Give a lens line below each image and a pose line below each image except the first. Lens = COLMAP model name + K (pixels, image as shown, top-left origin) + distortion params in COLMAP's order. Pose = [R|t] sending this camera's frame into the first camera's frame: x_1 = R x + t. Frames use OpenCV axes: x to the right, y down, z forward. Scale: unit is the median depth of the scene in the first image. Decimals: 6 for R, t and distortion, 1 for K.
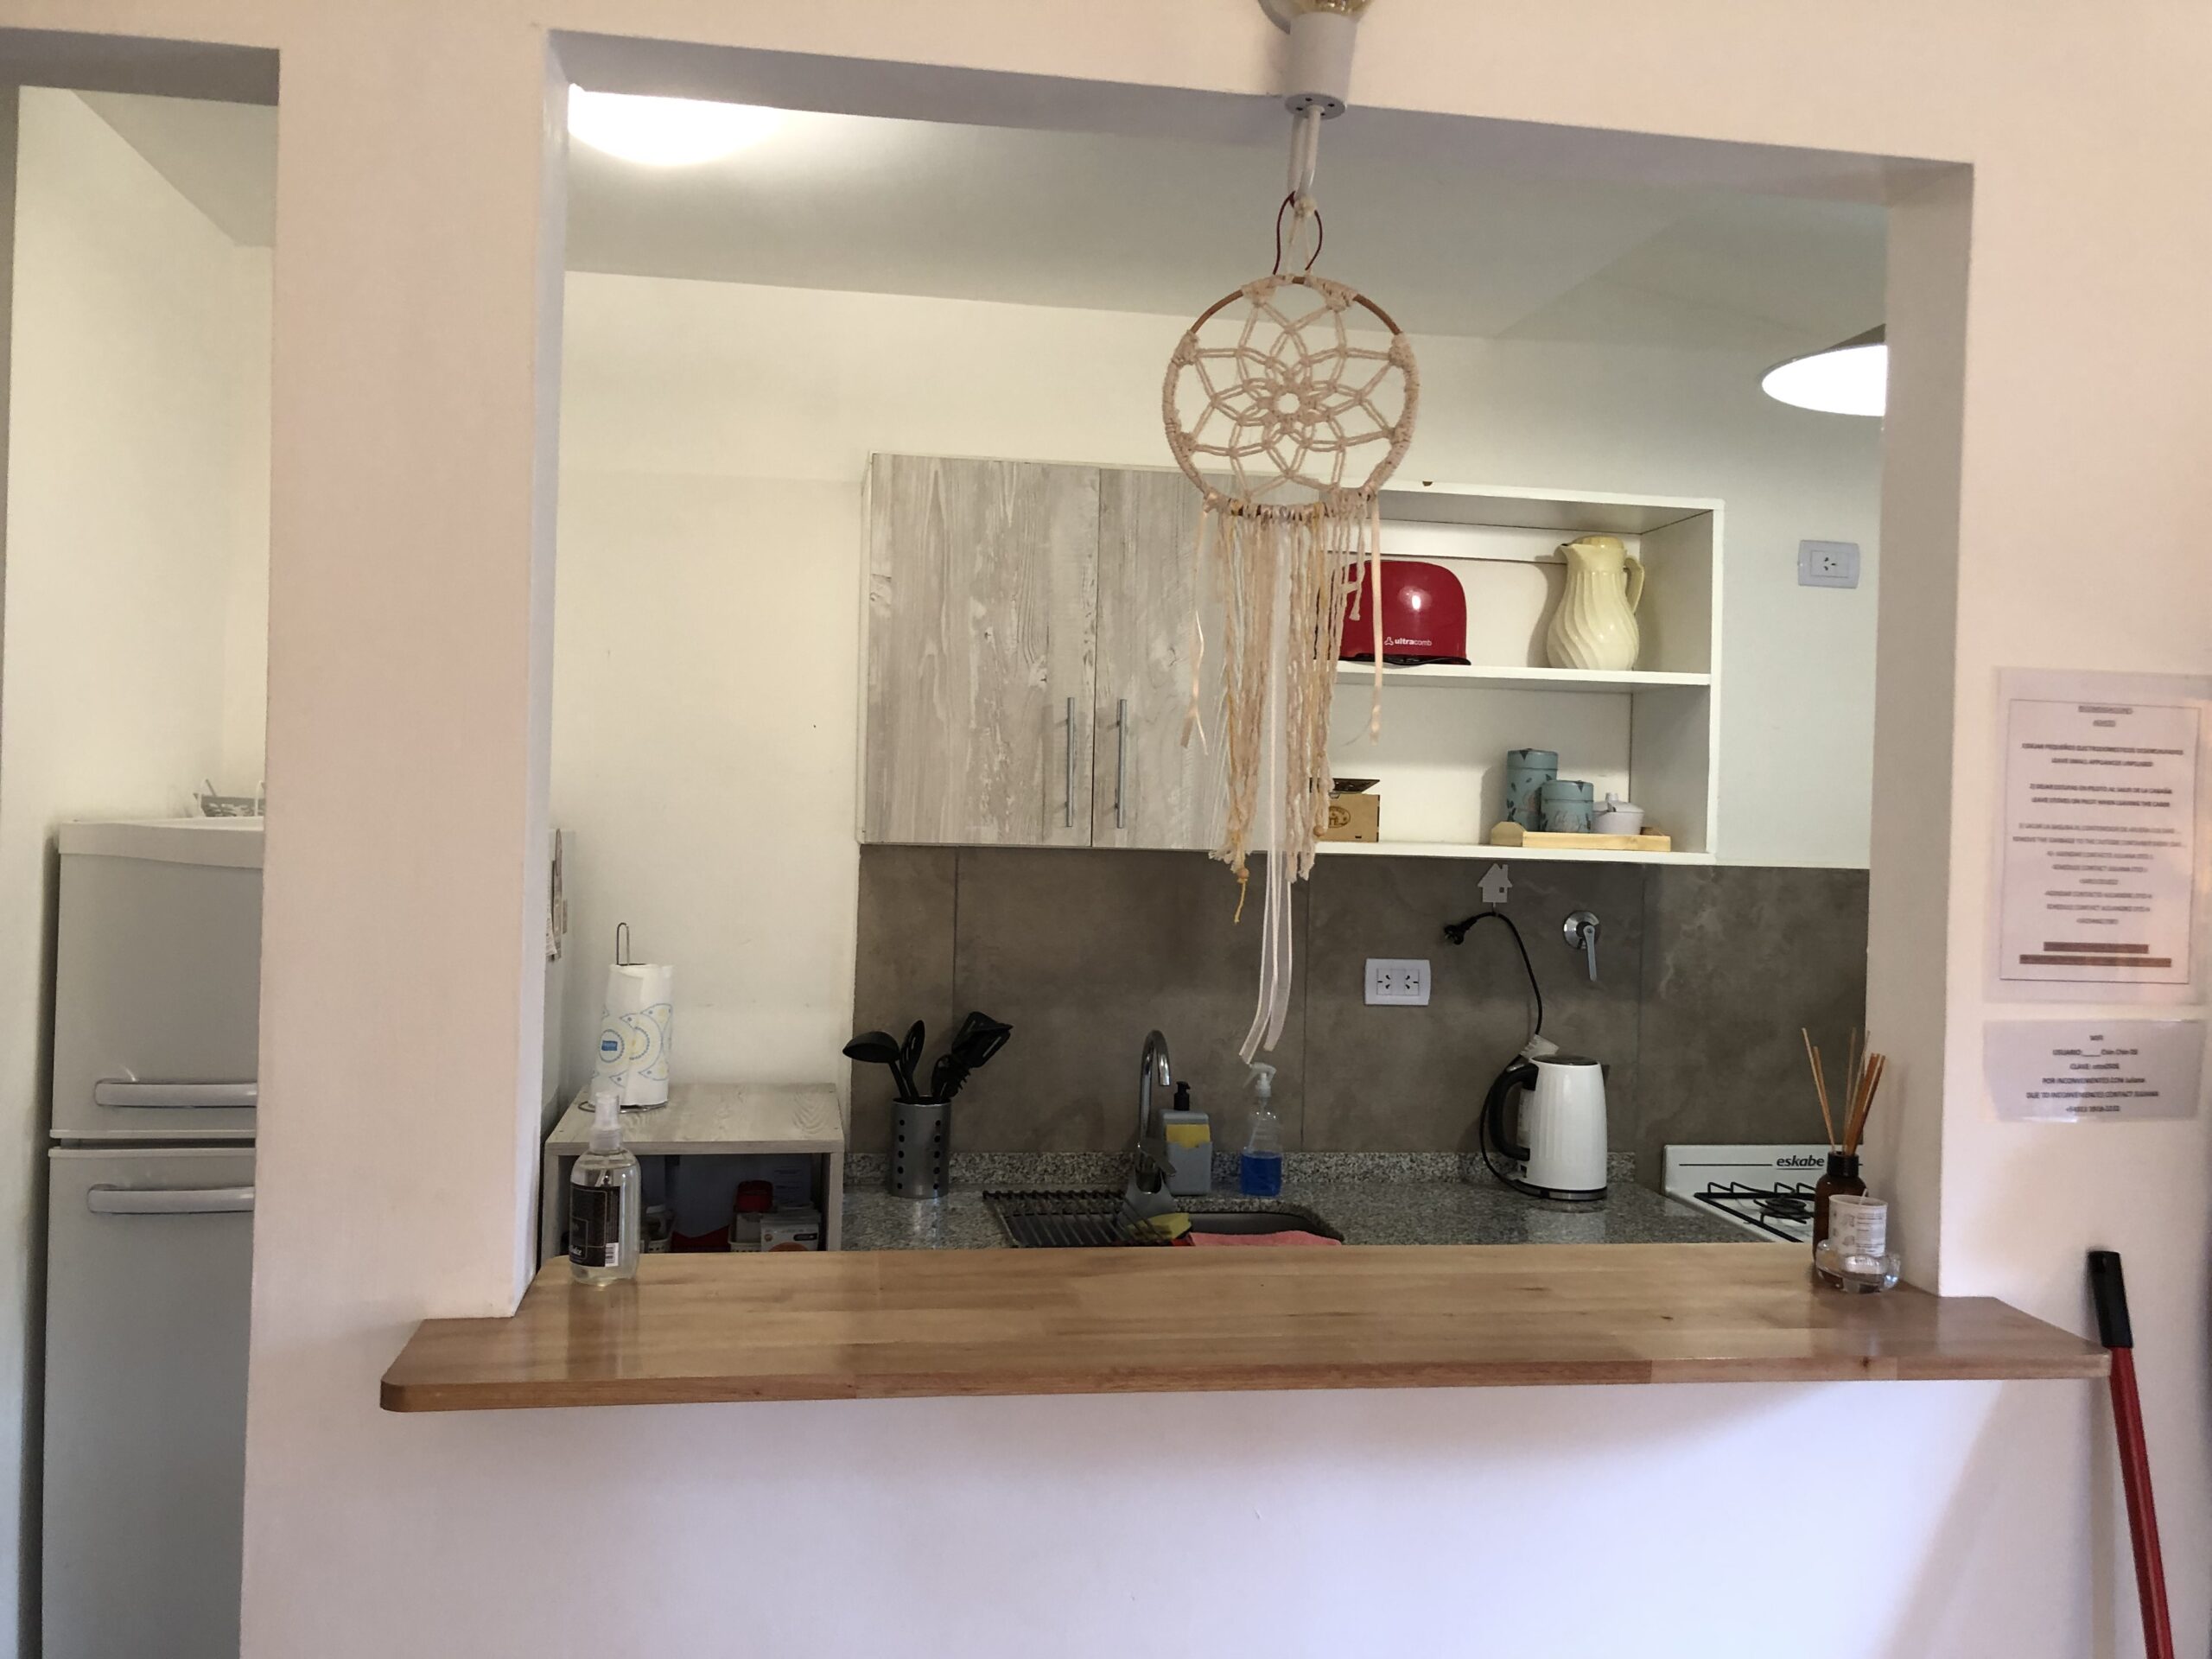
lens RADIAL K [[1785.1, 0, 1101.8], [0, 1785.1, 839.2], [0, 0, 1]] dist [0.053009, -0.044924]
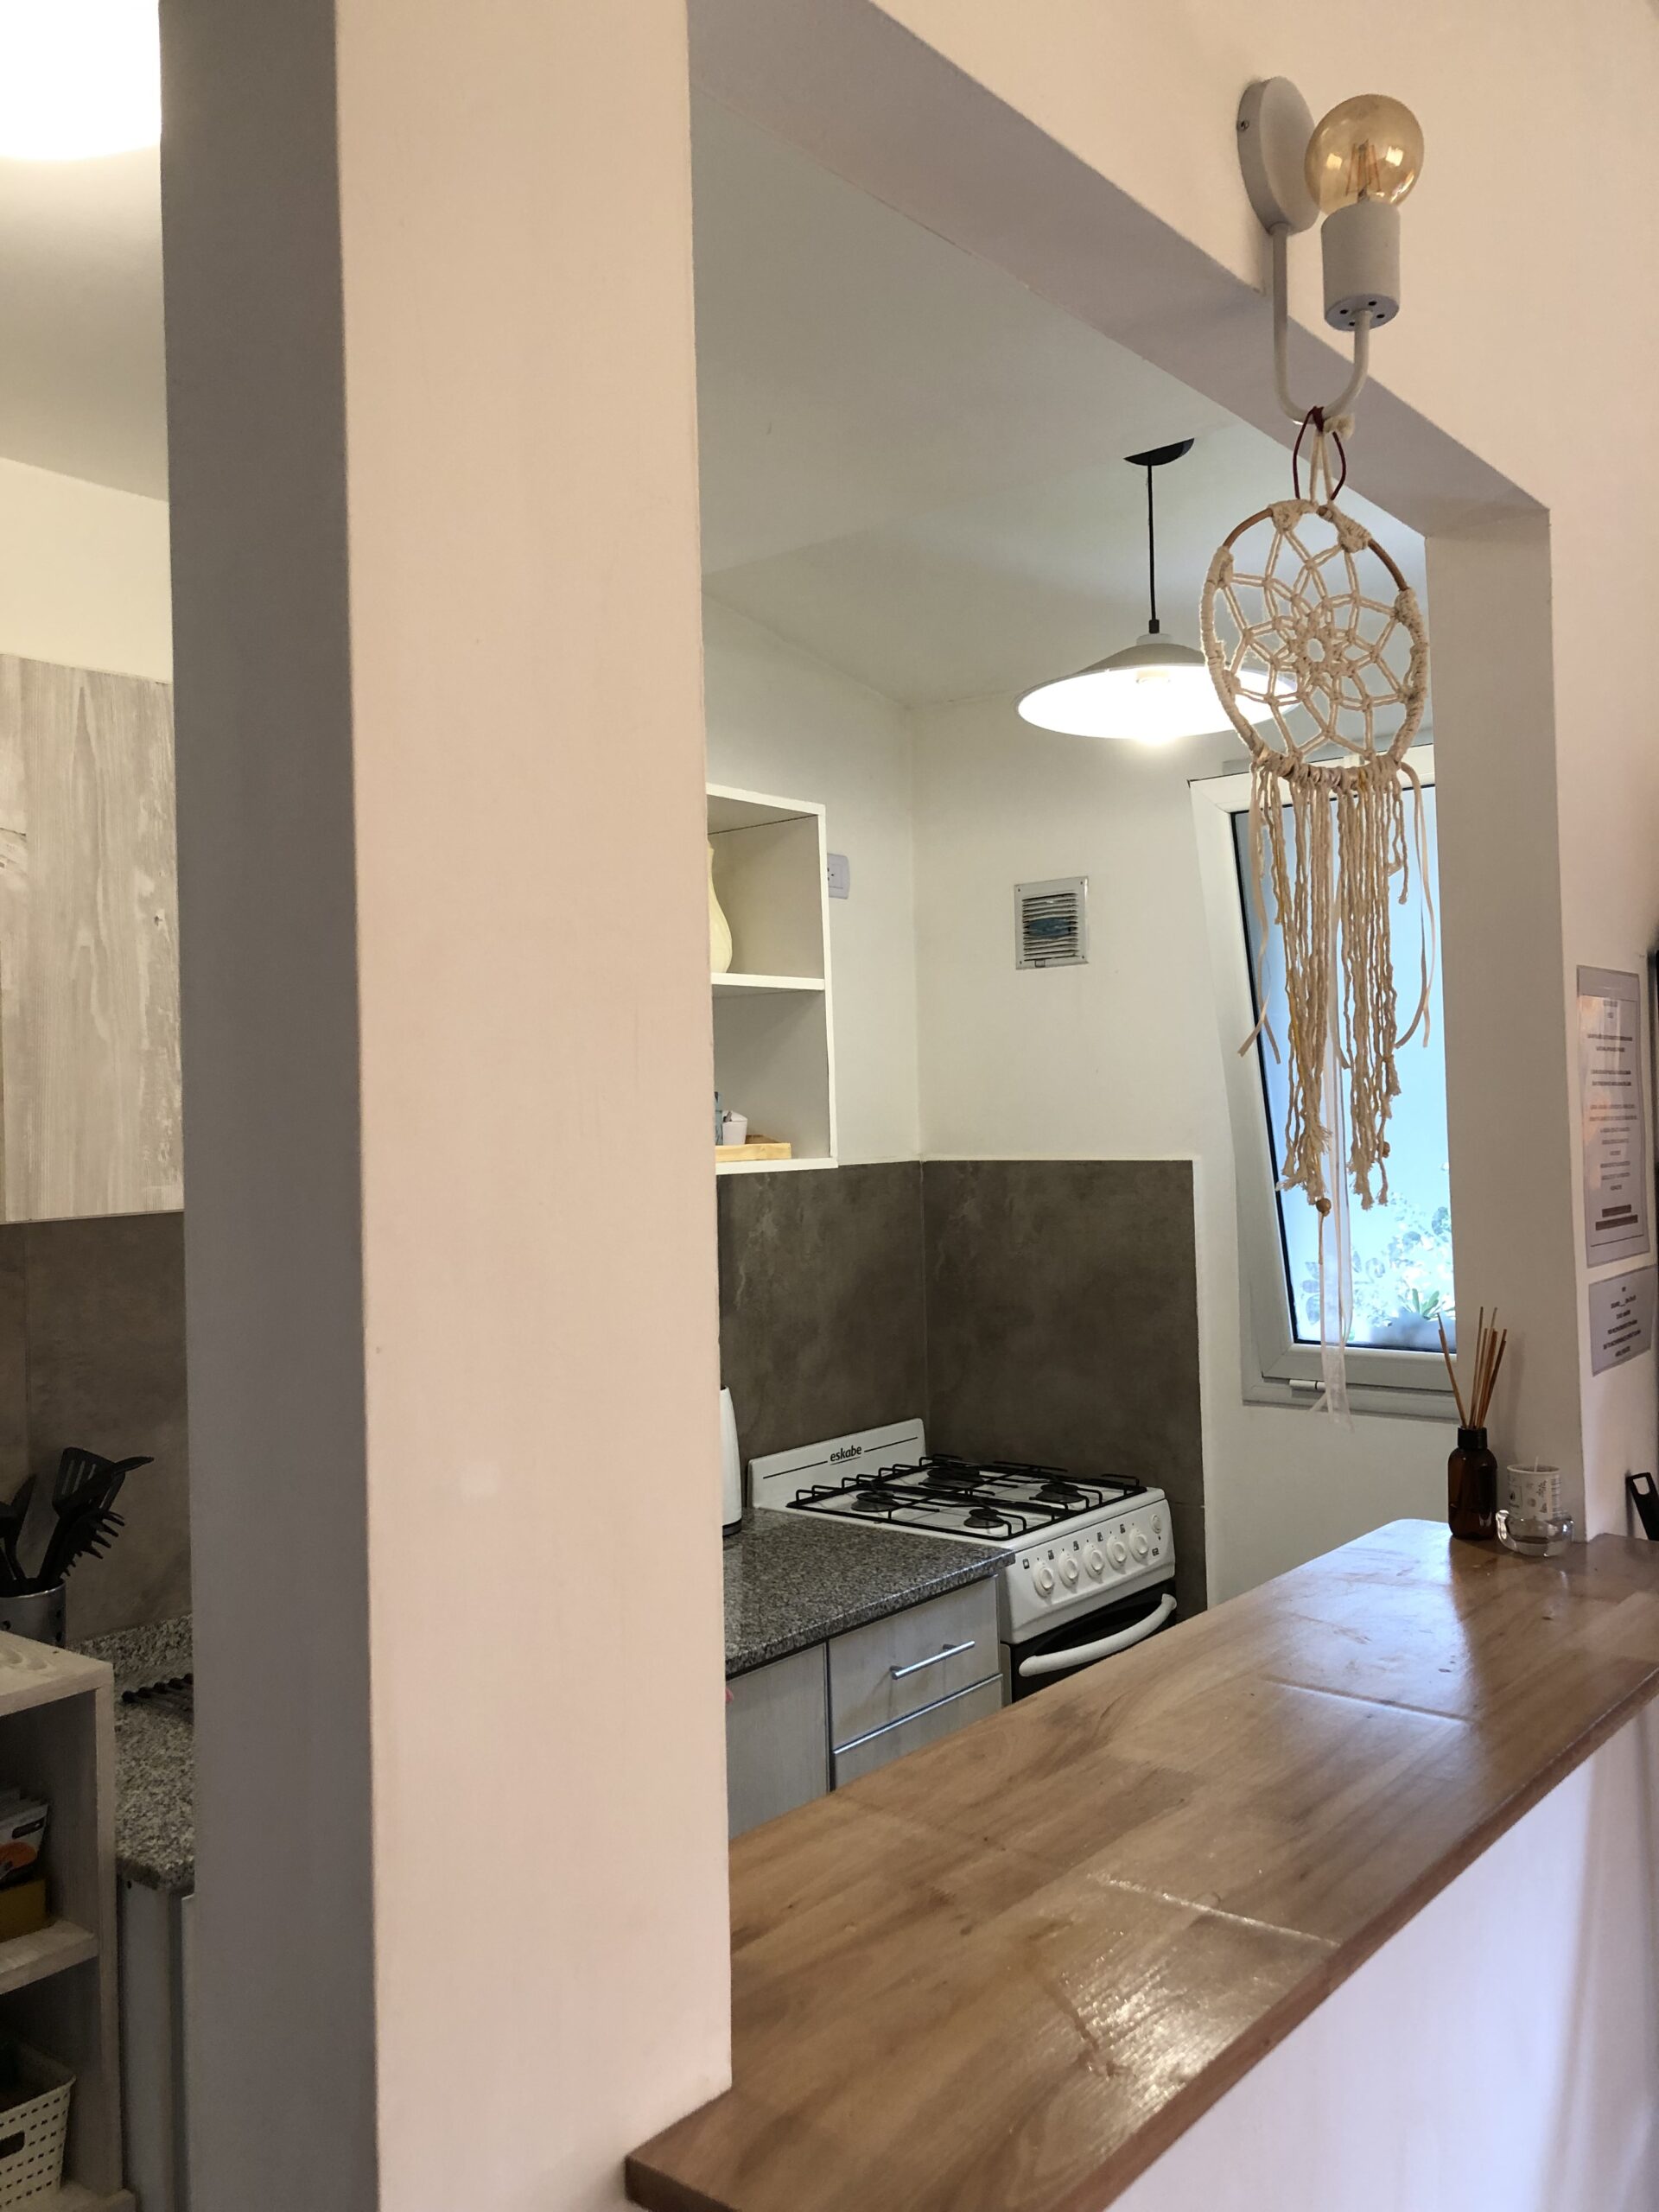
lens RADIAL K [[1785.1, 0, 831.6], [0, 1785.1, 1089.5], [0, 0, 1]] dist [0.053009, -0.044924]
pose [[0.746932, -0.040638, 0.663658, -0.639989], [0.063864, 0.997900, -0.010772, -0.038237], [-0.661827, 0.050430, 0.747959, 0.513466]]
